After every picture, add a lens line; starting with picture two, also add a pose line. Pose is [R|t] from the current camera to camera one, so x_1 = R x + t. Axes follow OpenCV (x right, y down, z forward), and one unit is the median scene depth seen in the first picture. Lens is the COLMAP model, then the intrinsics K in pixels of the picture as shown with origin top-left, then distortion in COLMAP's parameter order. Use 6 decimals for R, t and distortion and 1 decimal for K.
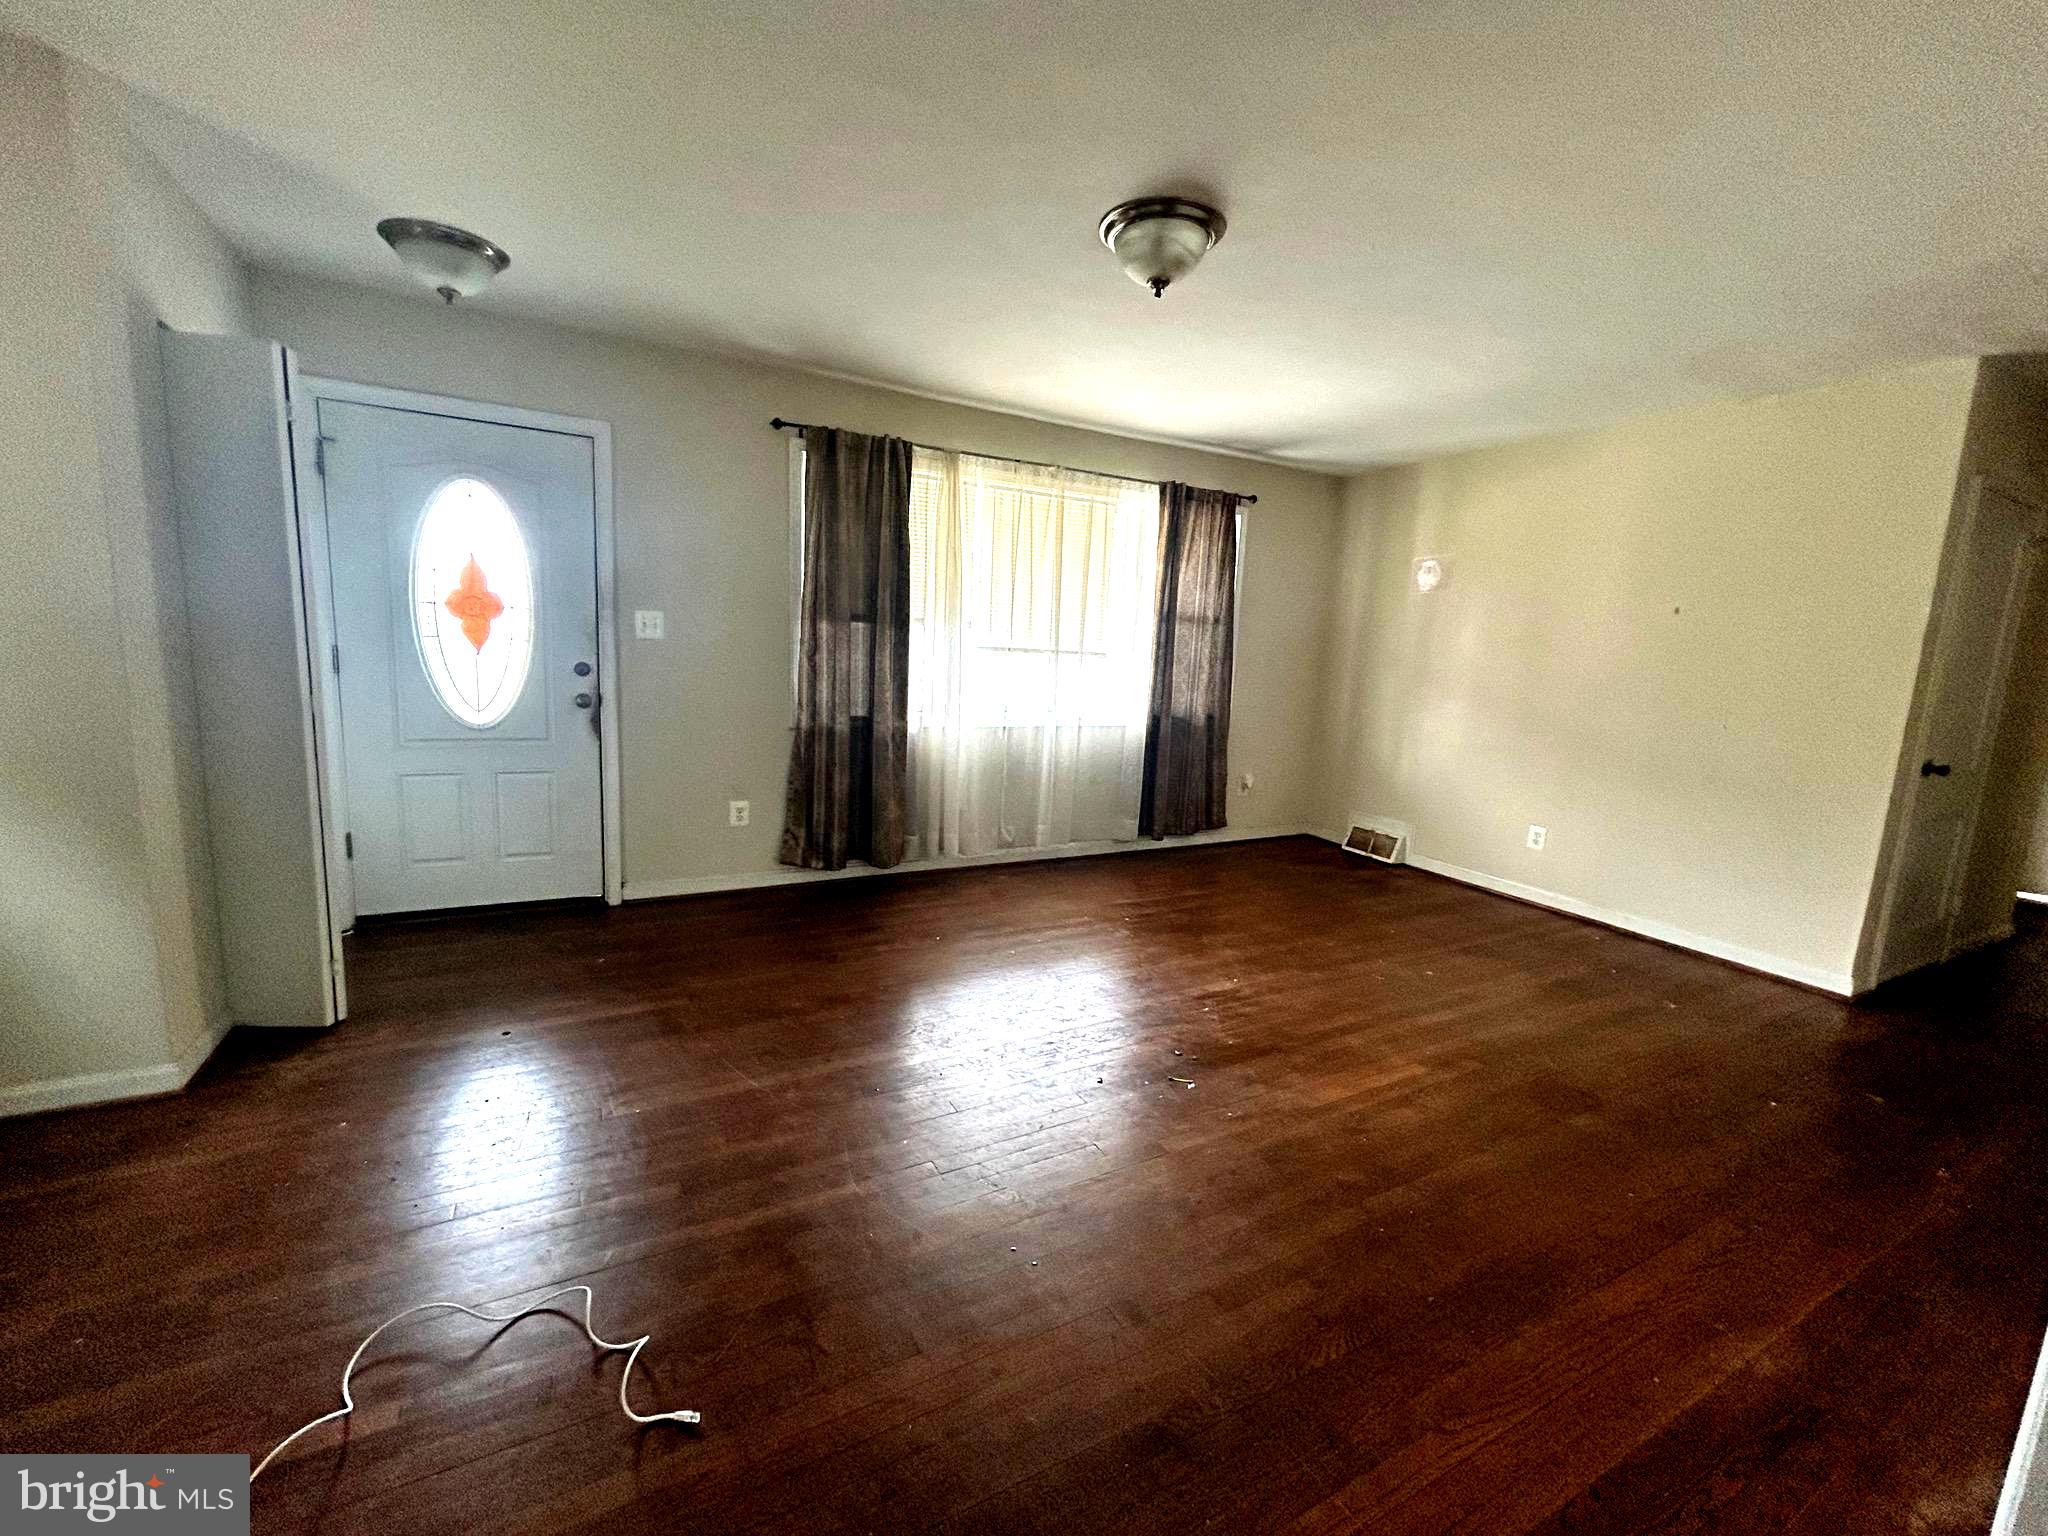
lens RADIAL K [[827.0, 0, 1026.4], [0, 827.0, 771.3], [0, 0, 1]] dist [-0.002111, -0.000928]
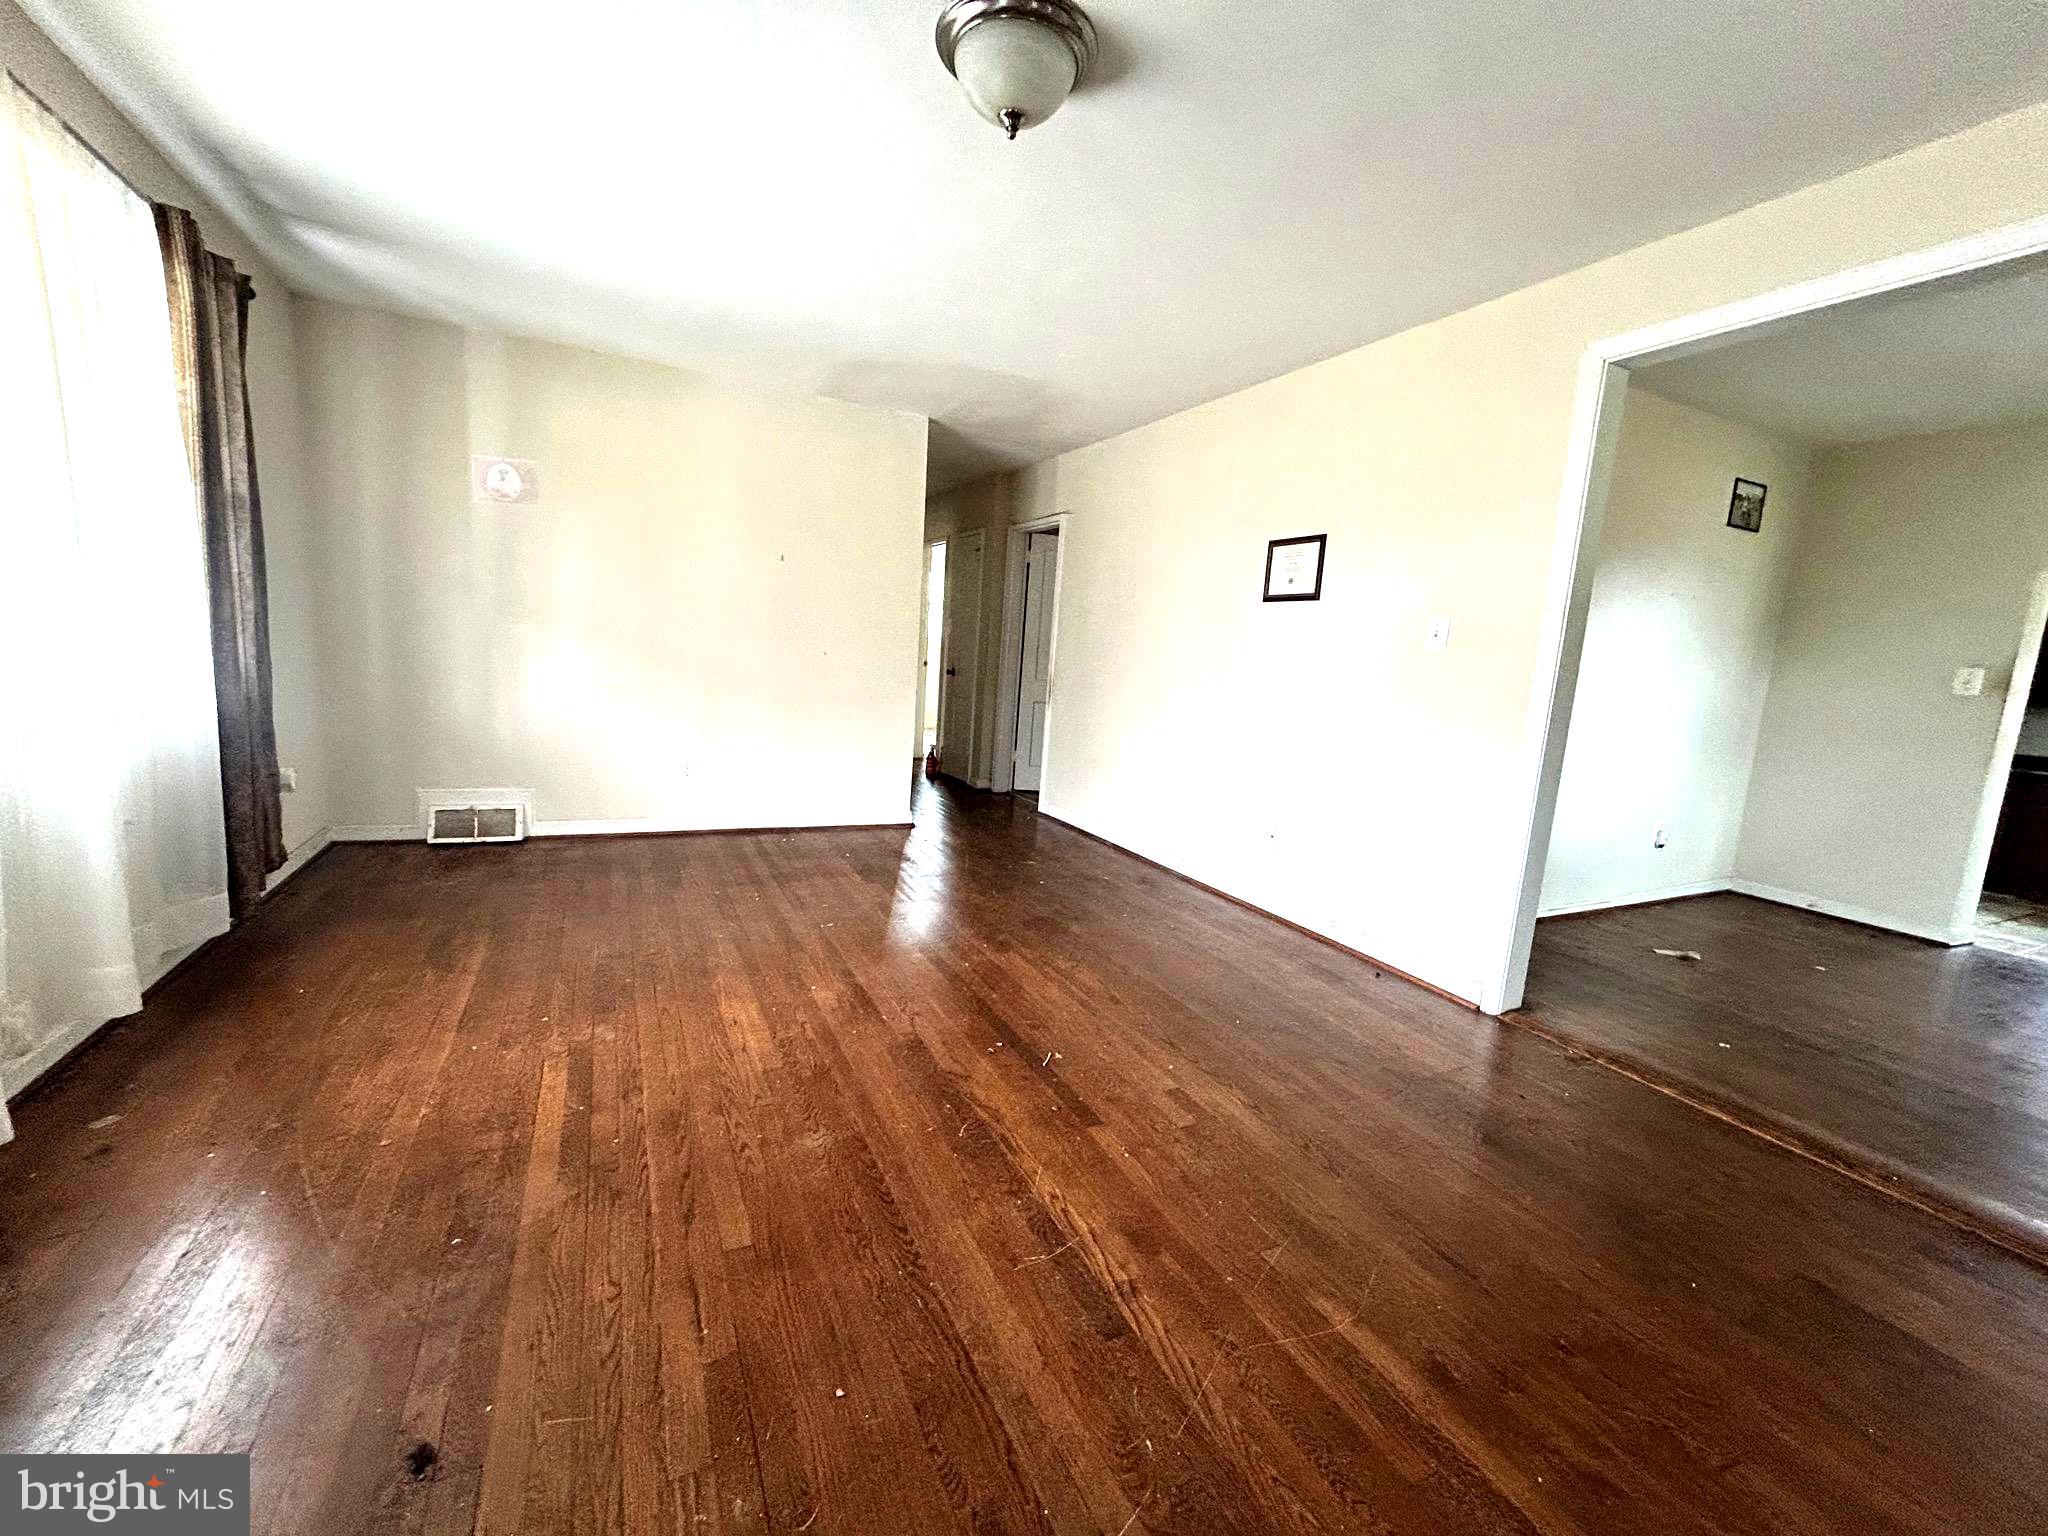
lens RADIAL K [[827.0, 0, 1026.4], [0, 827.0, 771.3], [0, 0, 1]] dist [-0.002111, -0.000928]
pose [[0.024325, -0.190911, 0.981306, -0.464841], [0.091905, 0.977867, 0.187964, -0.086809], [-0.995471, 0.085615, 0.041333, 0.652030]]
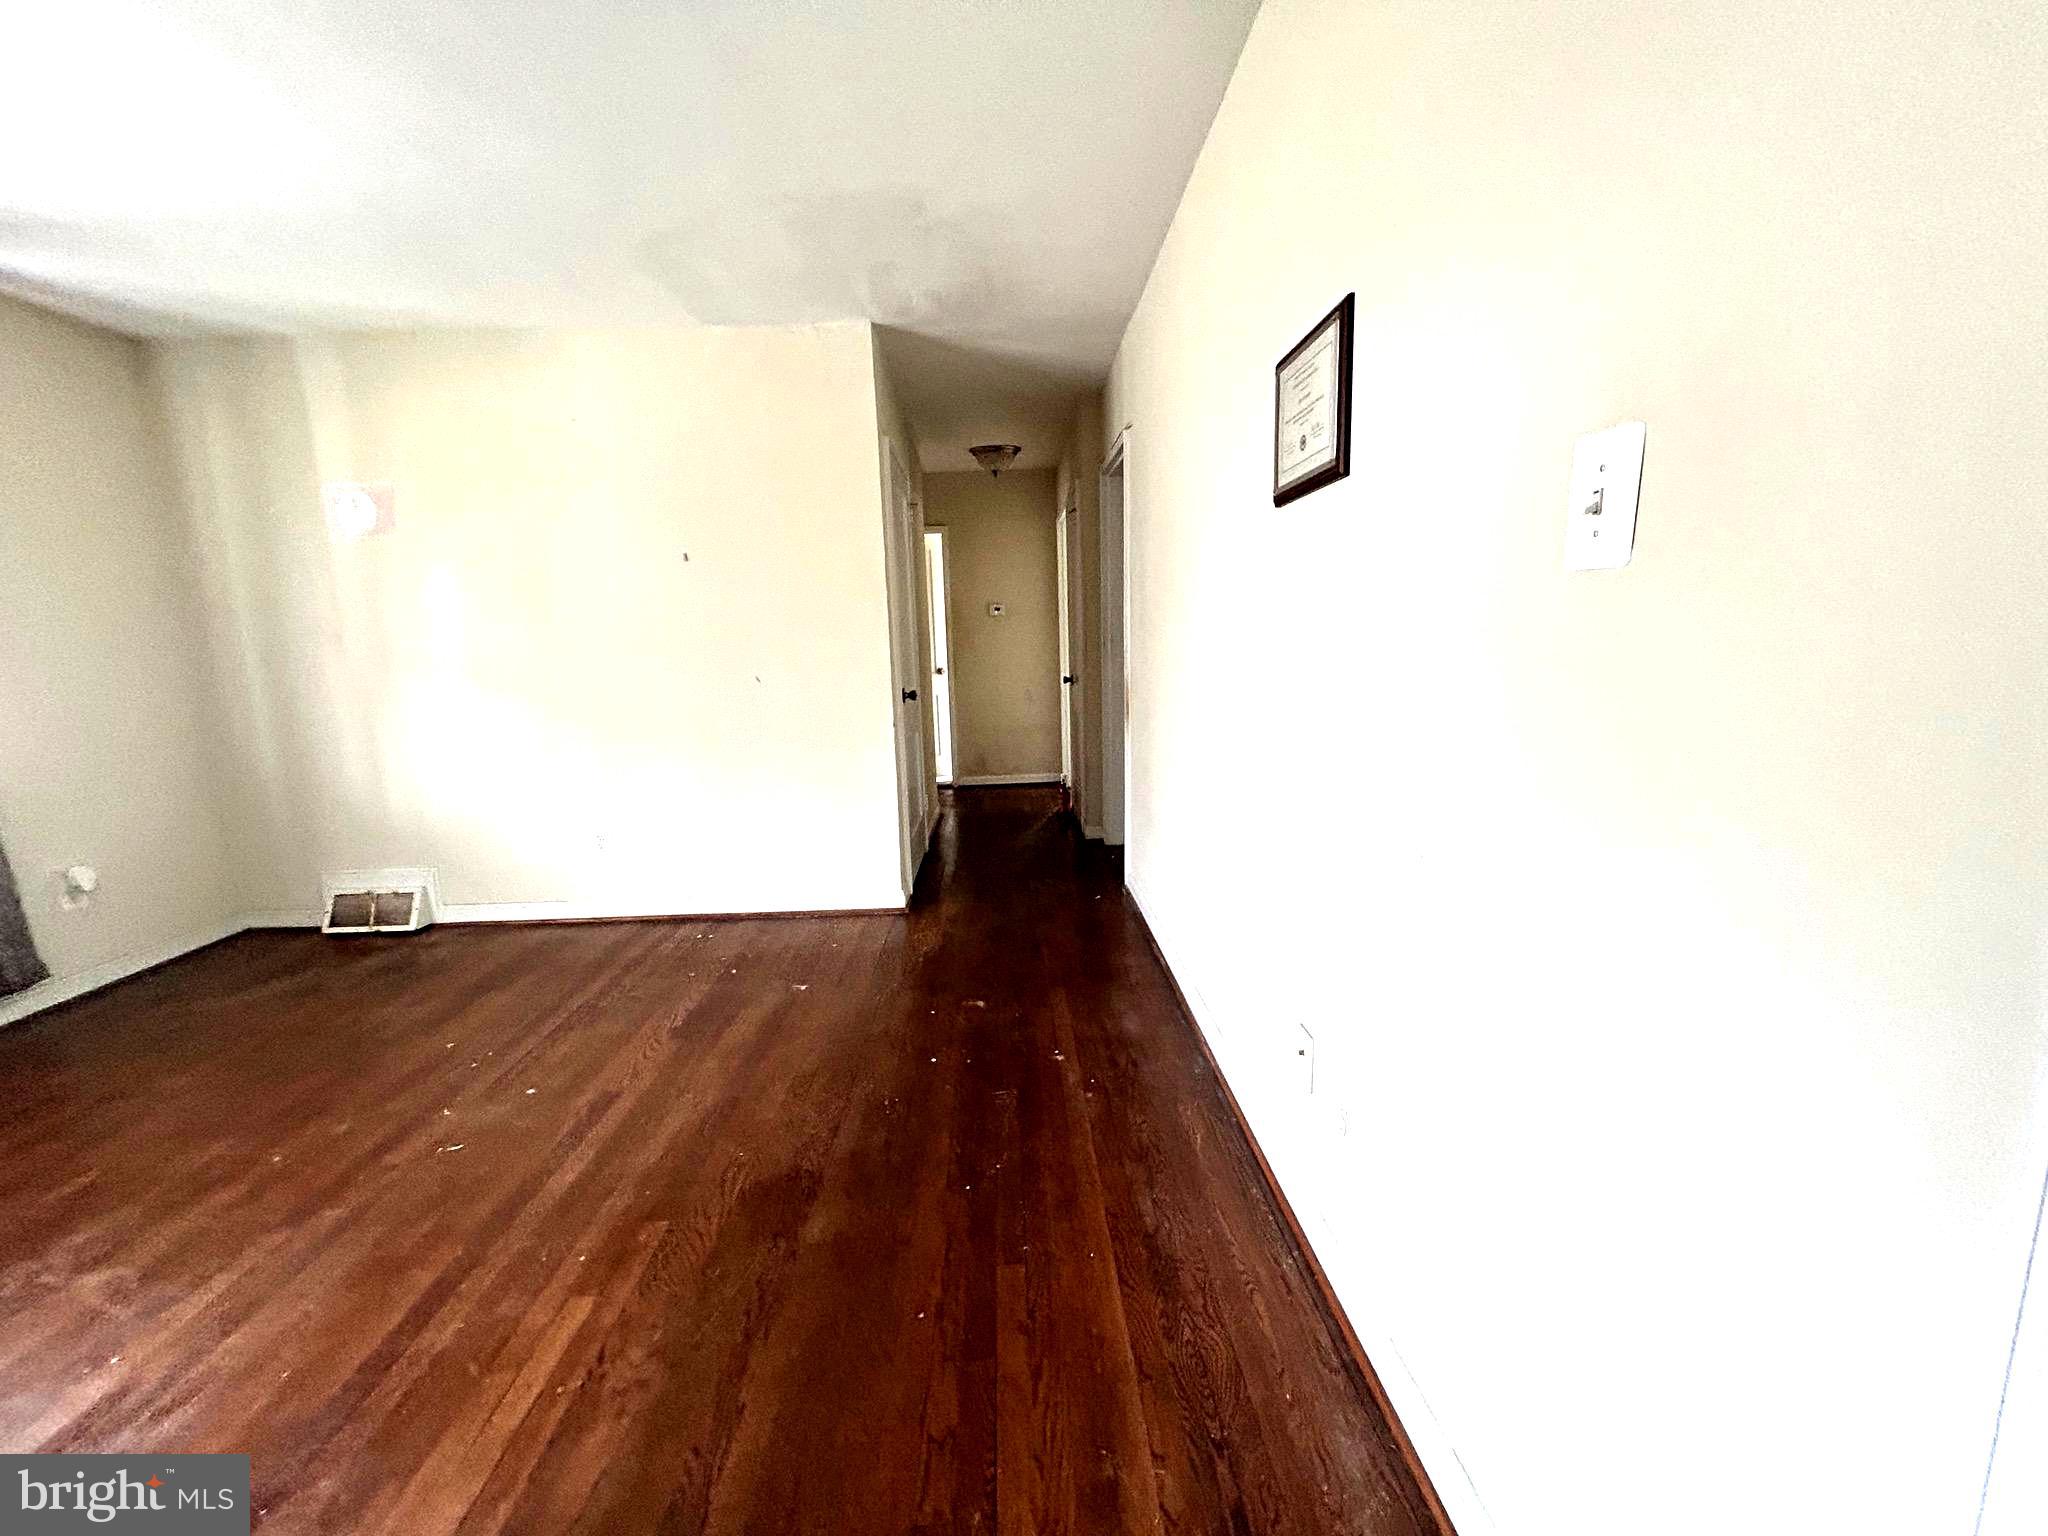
lens RADIAL K [[827.0, 0, 1026.4], [0, 827.0, 771.3], [0, 0, 1]] dist [-0.002111, -0.000928]
pose [[0.445433, -0.201633, 0.872315, 0.131390], [0.188466, 0.973596, 0.128806, -0.014712], [-0.875254, 0.107027, 0.471673, 0.294277]]
